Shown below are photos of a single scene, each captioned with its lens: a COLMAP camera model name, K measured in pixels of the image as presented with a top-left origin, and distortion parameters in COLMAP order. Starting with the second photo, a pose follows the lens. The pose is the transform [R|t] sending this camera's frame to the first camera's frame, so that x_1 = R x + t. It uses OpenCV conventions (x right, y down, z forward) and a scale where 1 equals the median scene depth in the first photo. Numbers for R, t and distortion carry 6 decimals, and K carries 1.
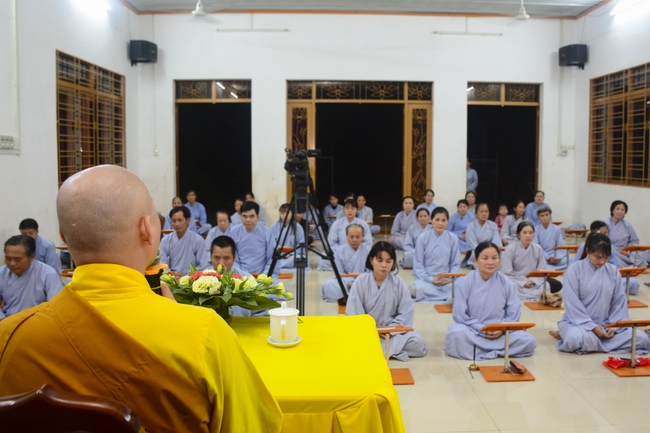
lens RADIAL K [[557.6, 0, 344.2], [0, 557.6, 214.4], [0, 0, 1]] dist [-0.042171, 0.001459]
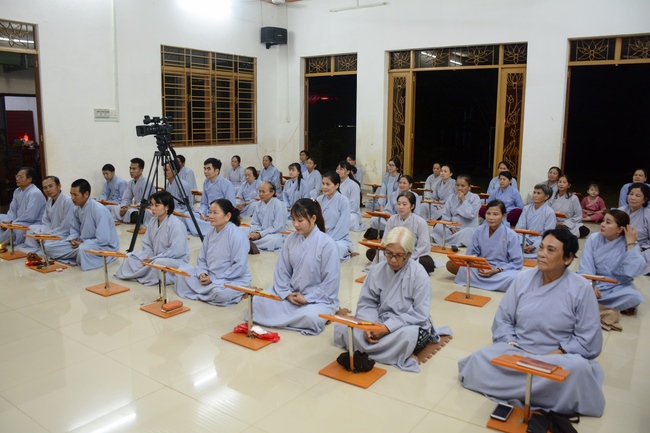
lens RADIAL K [[557.6, 0, 344.2], [0, 557.6, 214.4], [0, 0, 1]] dist [-0.042171, 0.001459]
pose [[0.807926, 0.102550, -0.580292, 0.471442], [-0.067110, 0.994347, 0.082286, -0.013364], [0.585450, -0.027537, 0.810241, 0.082340]]
